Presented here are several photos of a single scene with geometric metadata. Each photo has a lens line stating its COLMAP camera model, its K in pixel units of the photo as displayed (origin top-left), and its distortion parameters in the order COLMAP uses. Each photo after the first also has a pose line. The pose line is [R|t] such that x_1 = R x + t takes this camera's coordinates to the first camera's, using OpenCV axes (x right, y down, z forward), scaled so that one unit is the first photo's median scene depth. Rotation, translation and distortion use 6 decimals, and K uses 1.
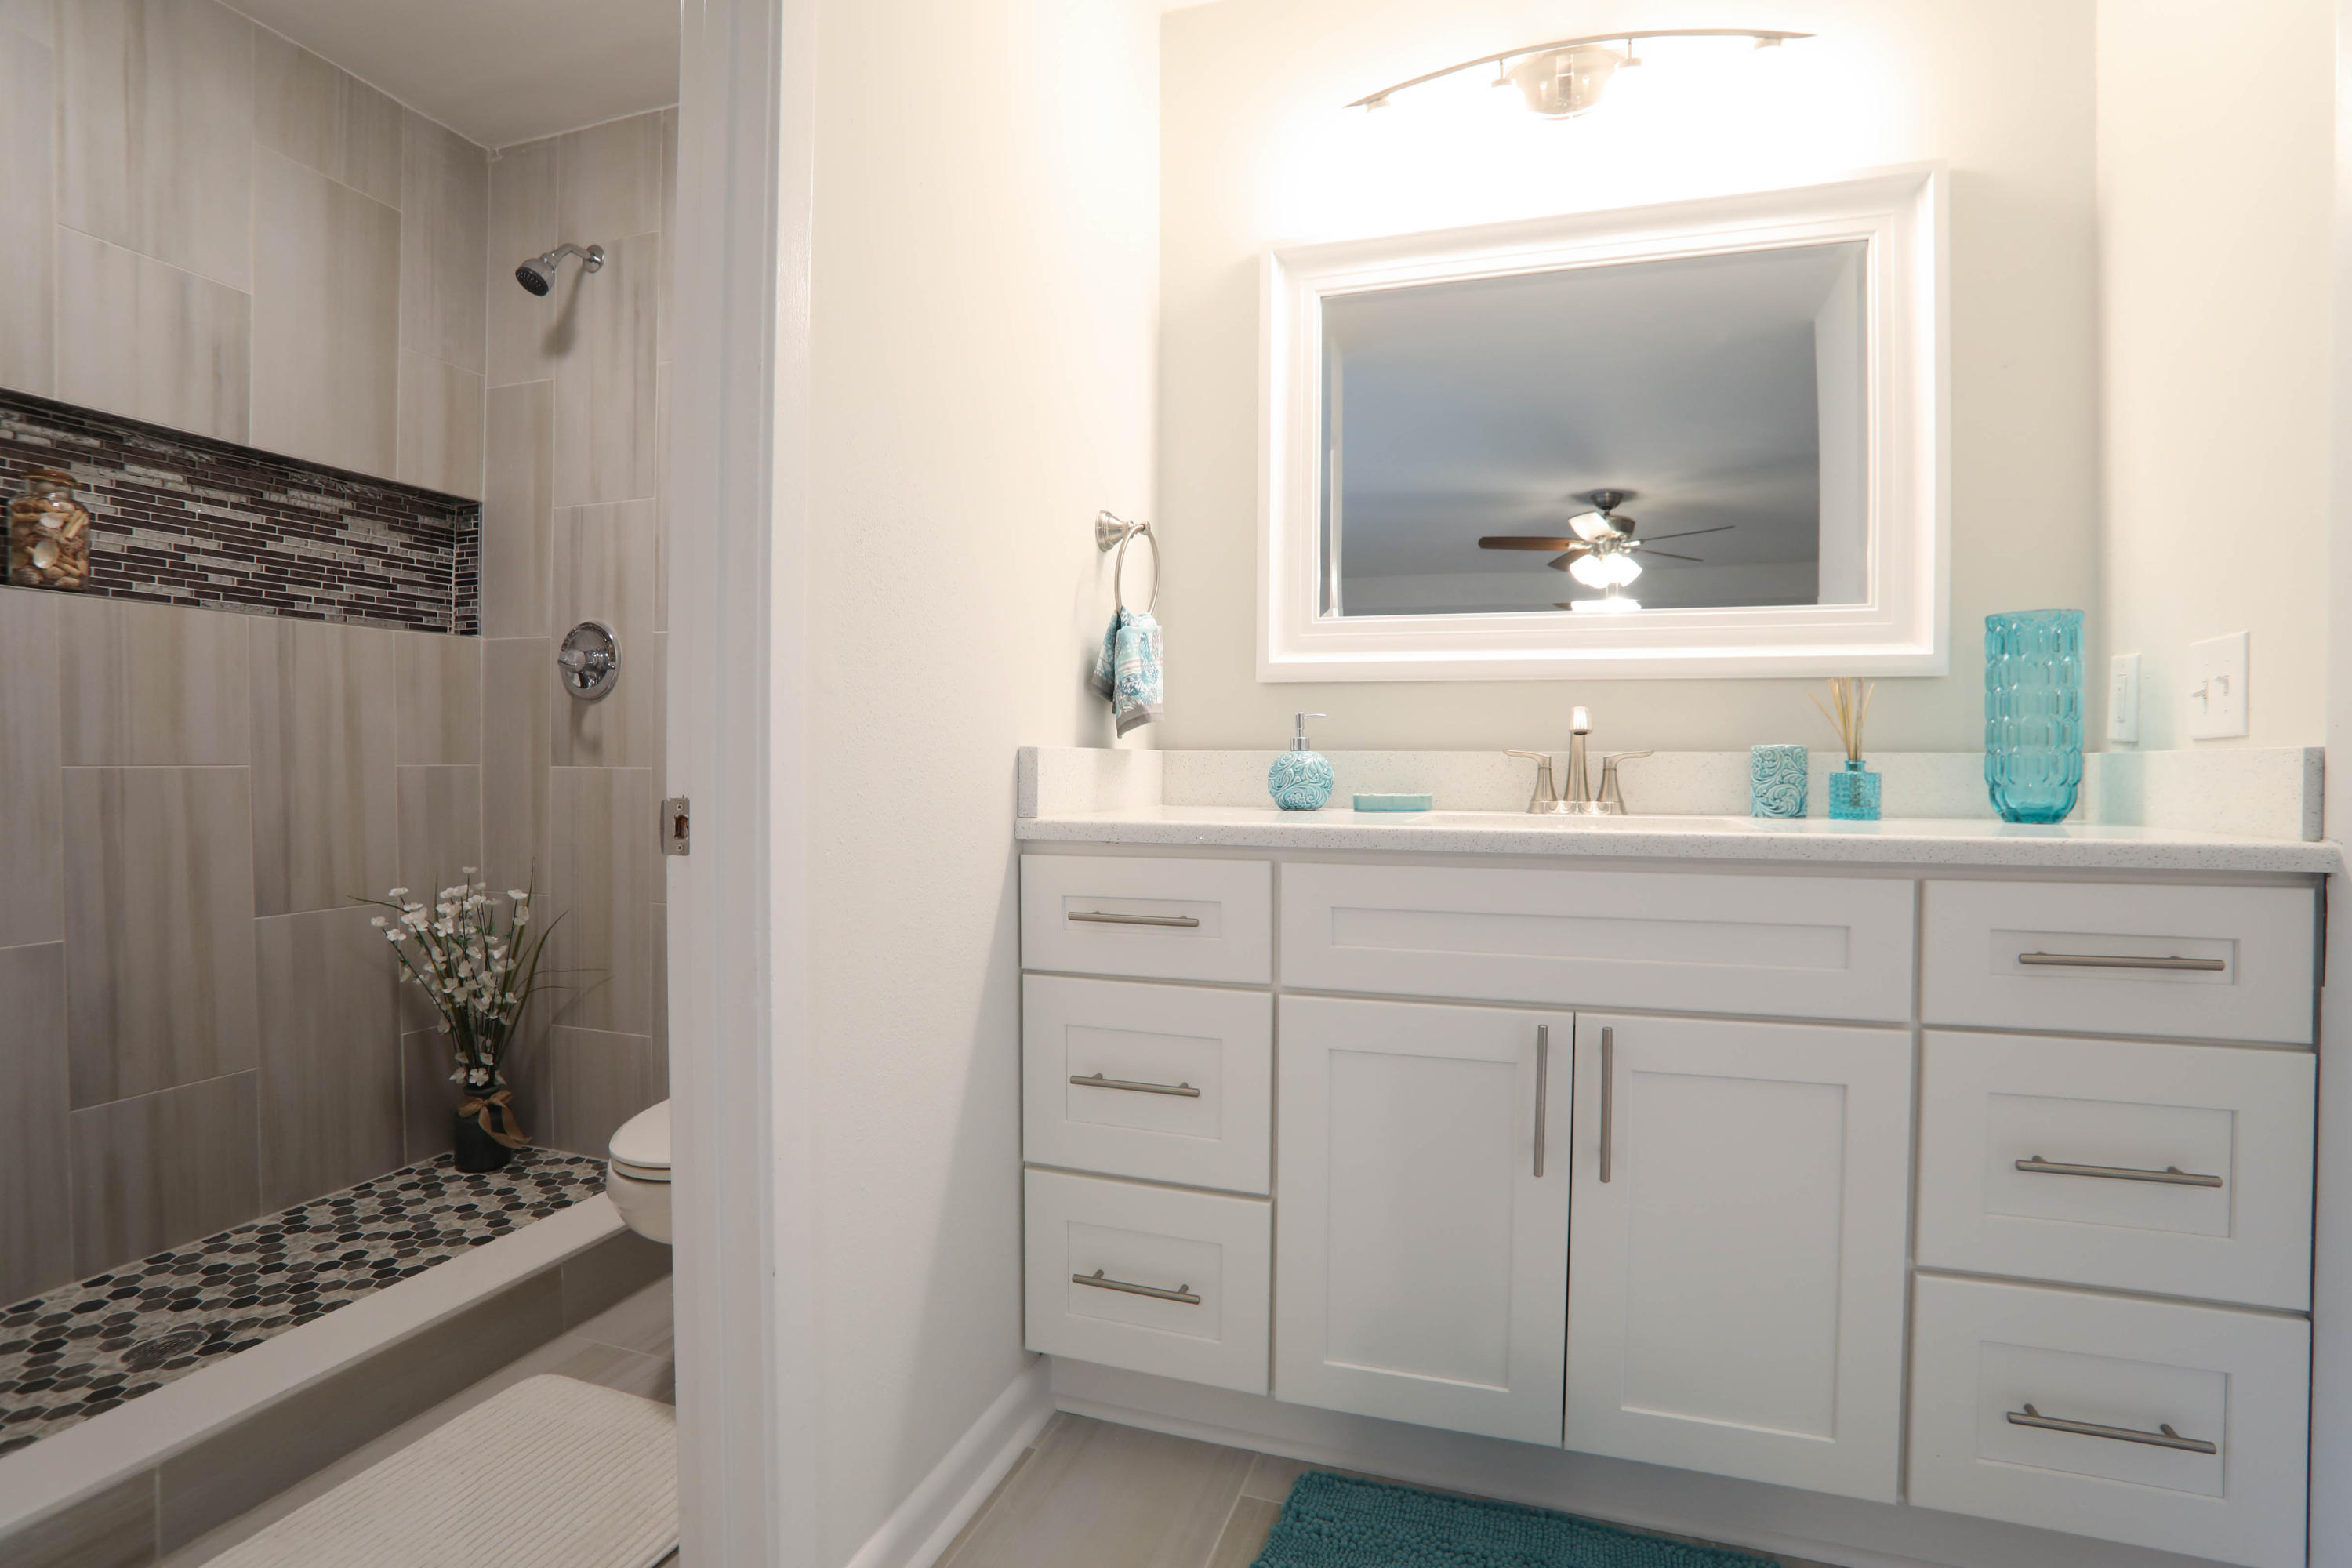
lens RADIAL K [[1136.4, 0, 1180.9], [0, 1136.4, 779.3], [0, 0, 1]] dist [-0.083318, 0.031965]
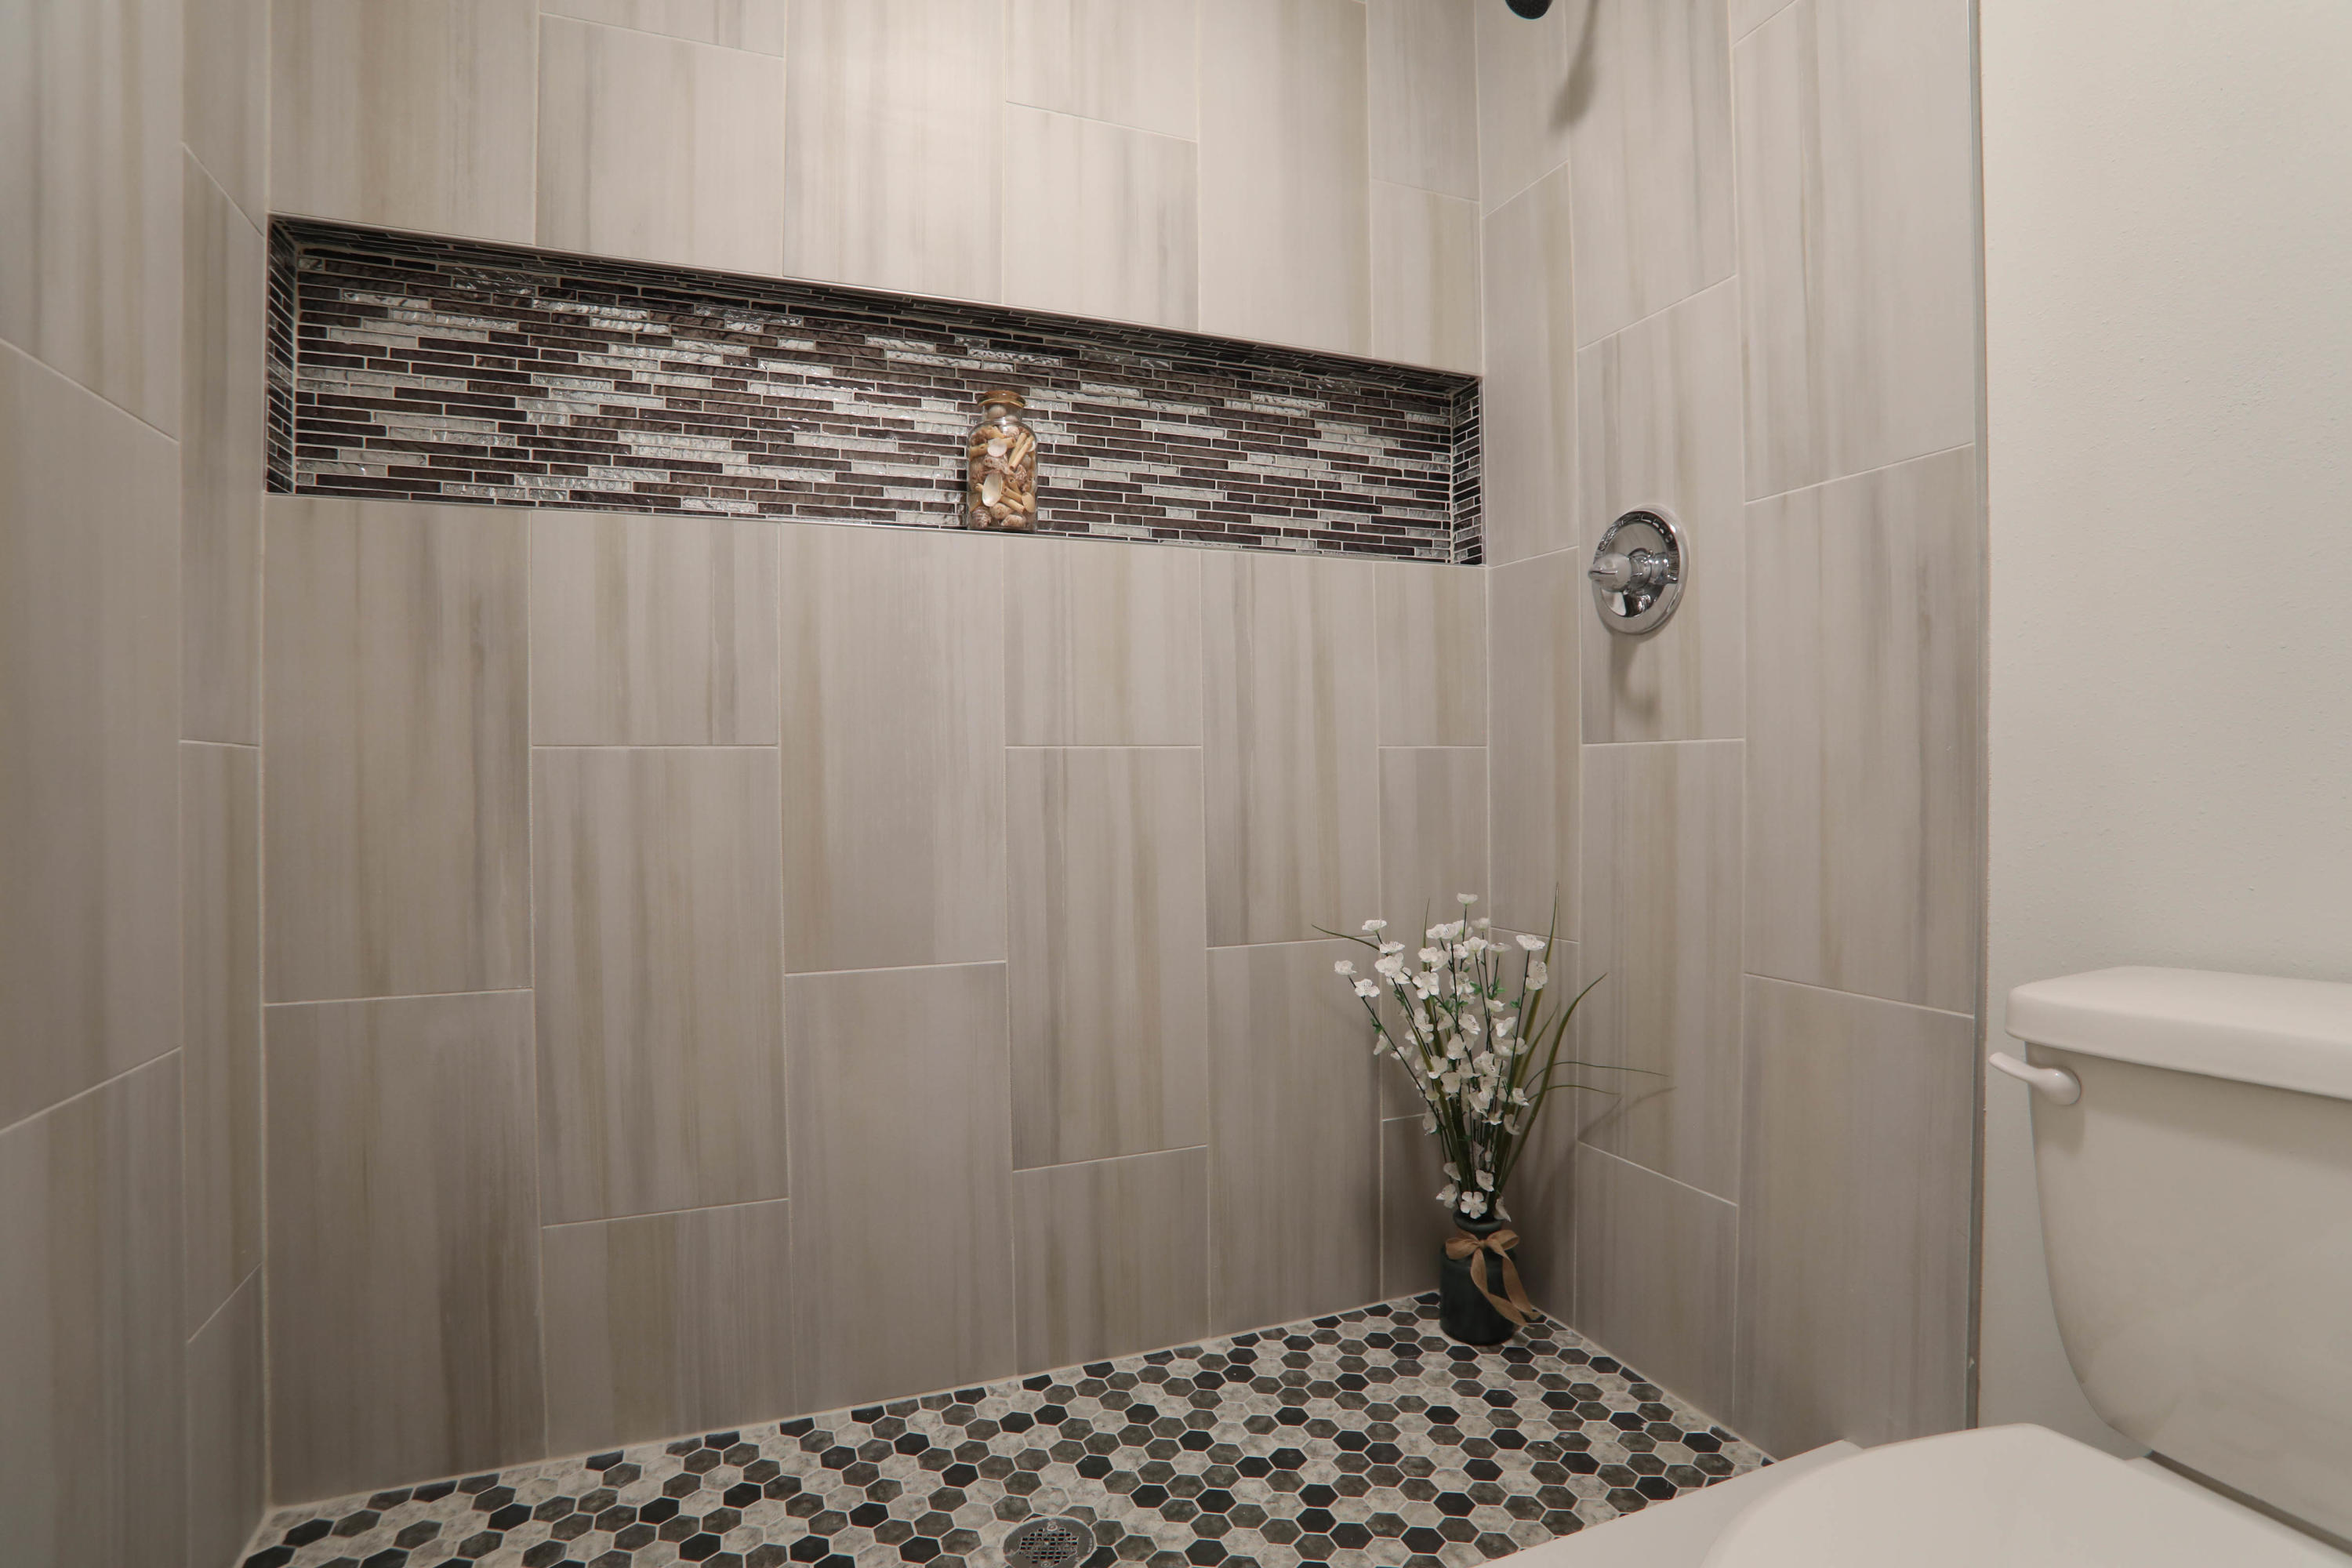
lens RADIAL K [[1136.4, 0, 1180.9], [0, 1136.4, 779.3], [0, 0, 1]] dist [-0.083318, 0.031965]
pose [[0.647134, -0.008801, -0.762326, -0.246676], [-0.001304, 0.999919, -0.012651, 0.019399], [0.762376, 0.009181, 0.647070, 0.447726]]
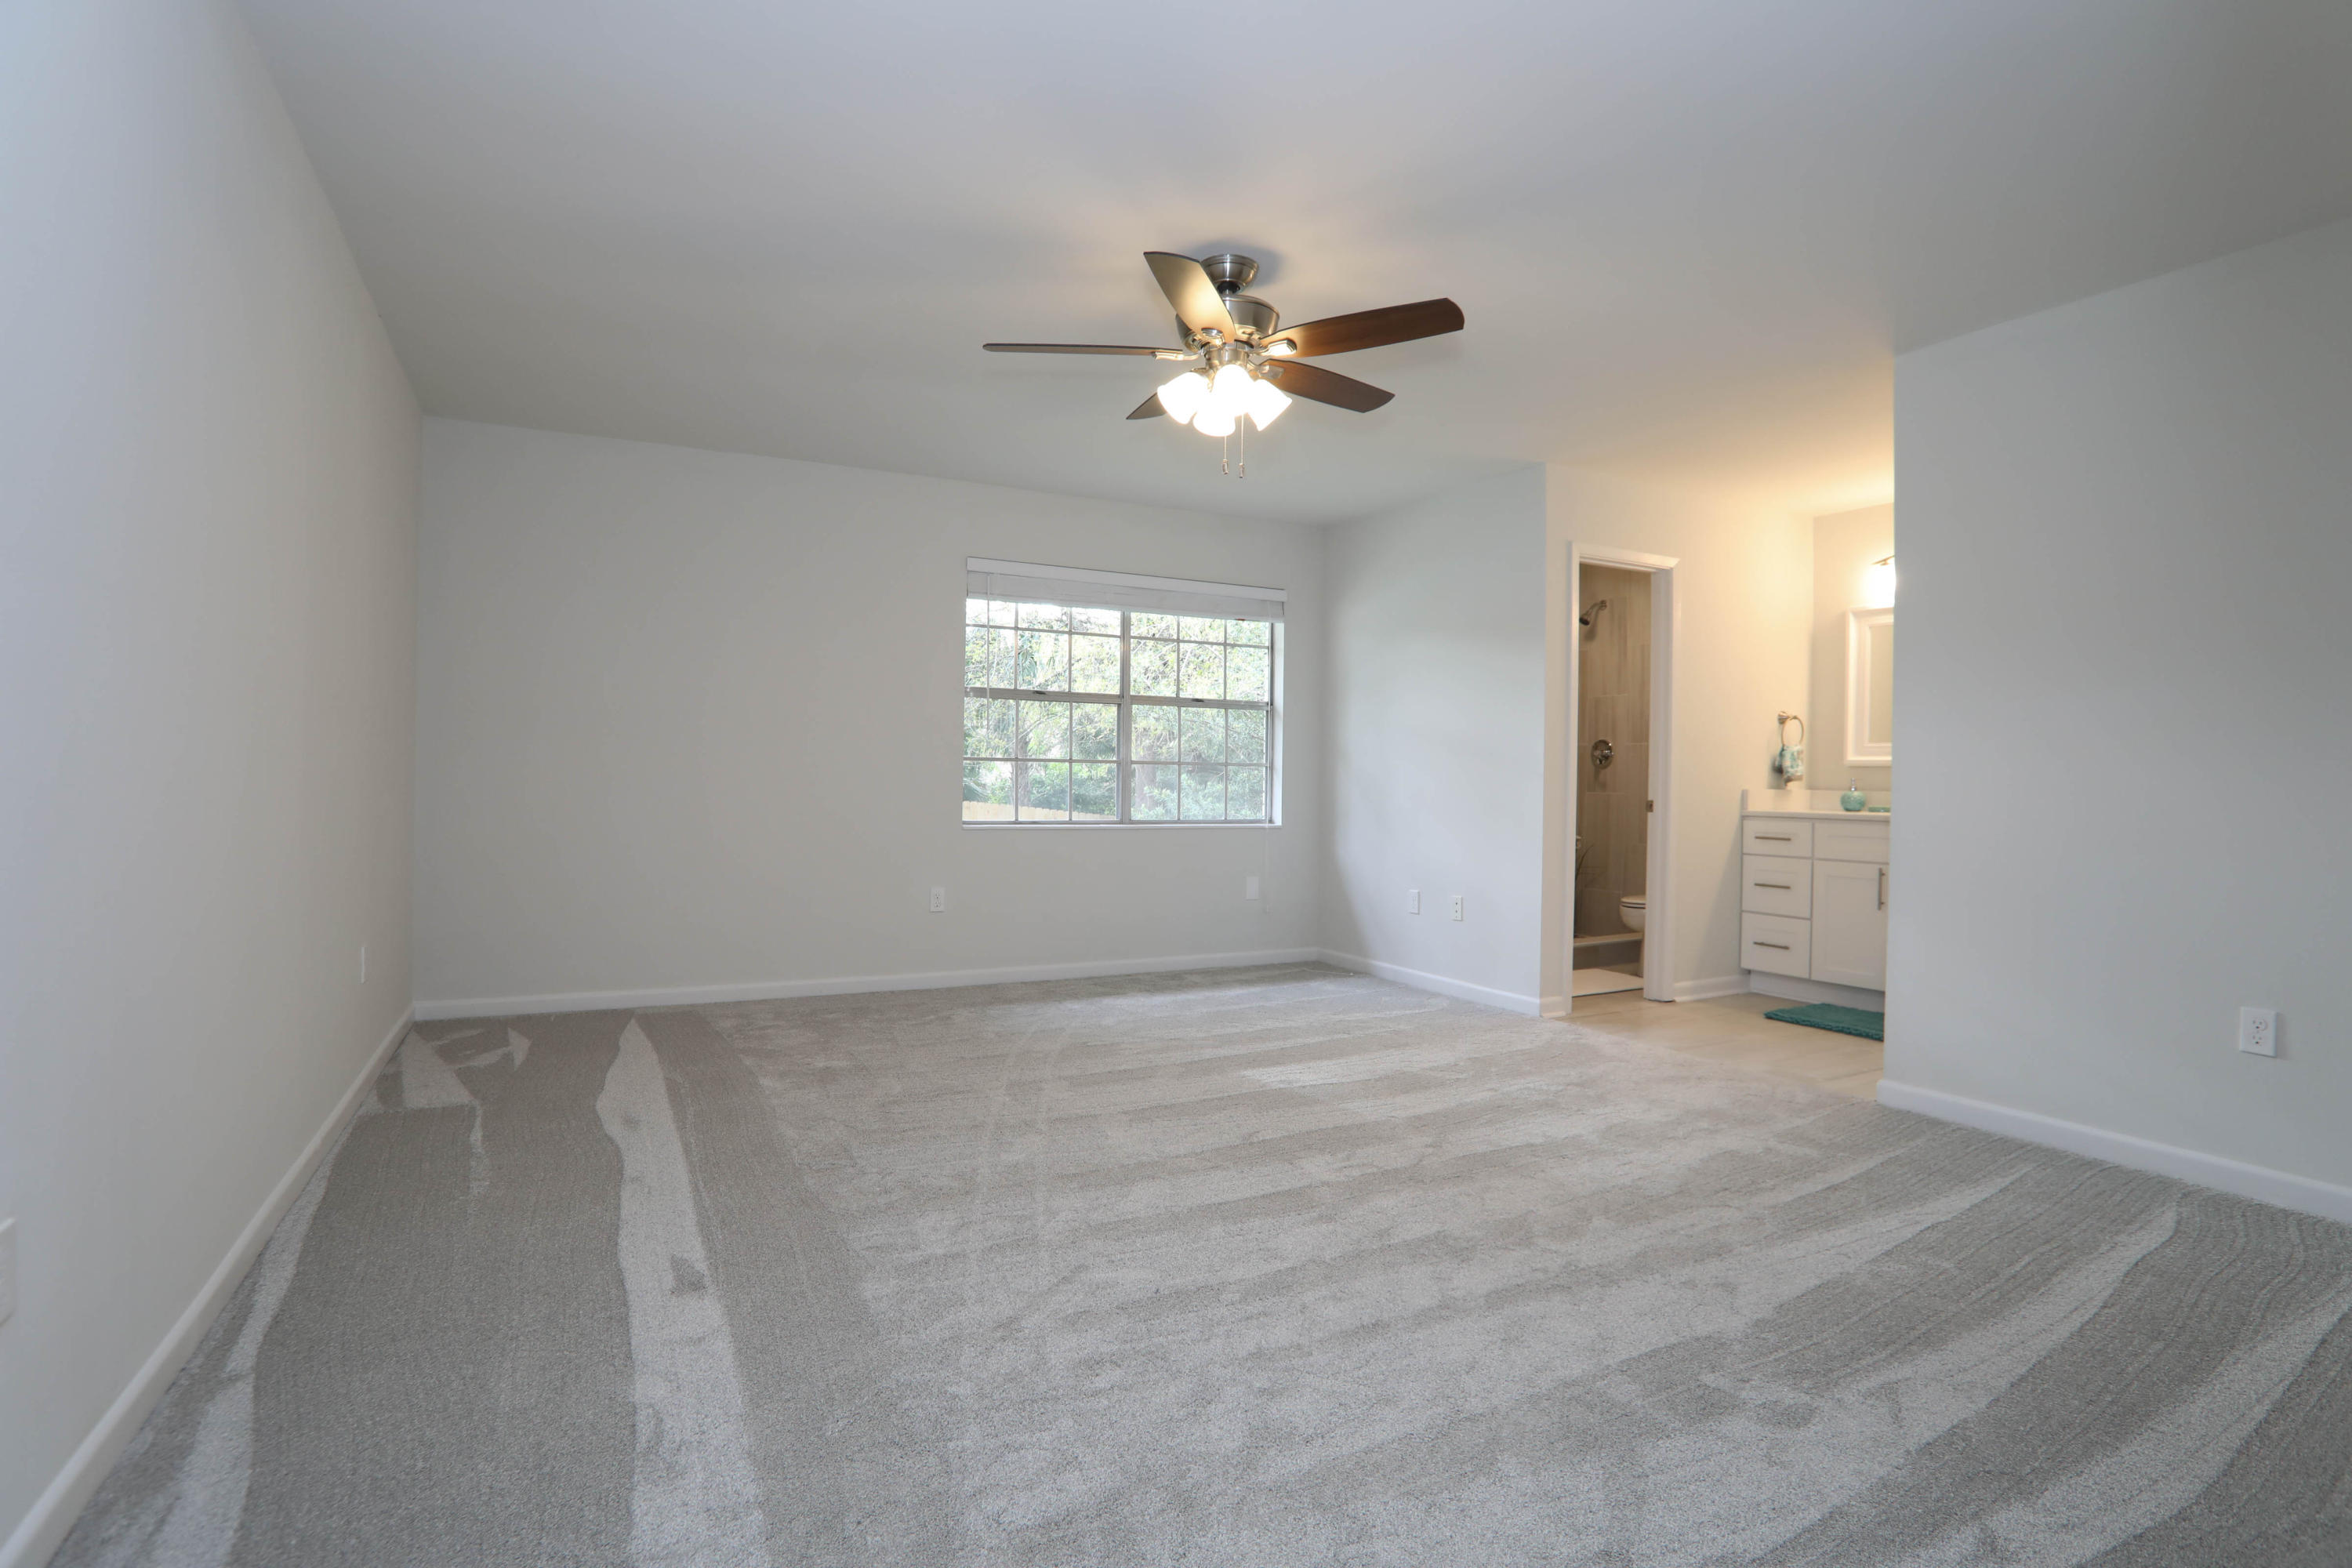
lens RADIAL K [[1136.4, 0, 1180.9], [0, 1136.4, 779.3], [0, 0, 1]] dist [-0.083318, 0.031965]
pose [[0.726500, 0.006989, -0.687131, 0.681346], [-0.024576, 0.999573, -0.015818, 0.027129], [0.686727, 0.028379, 0.726361, -1.906034]]
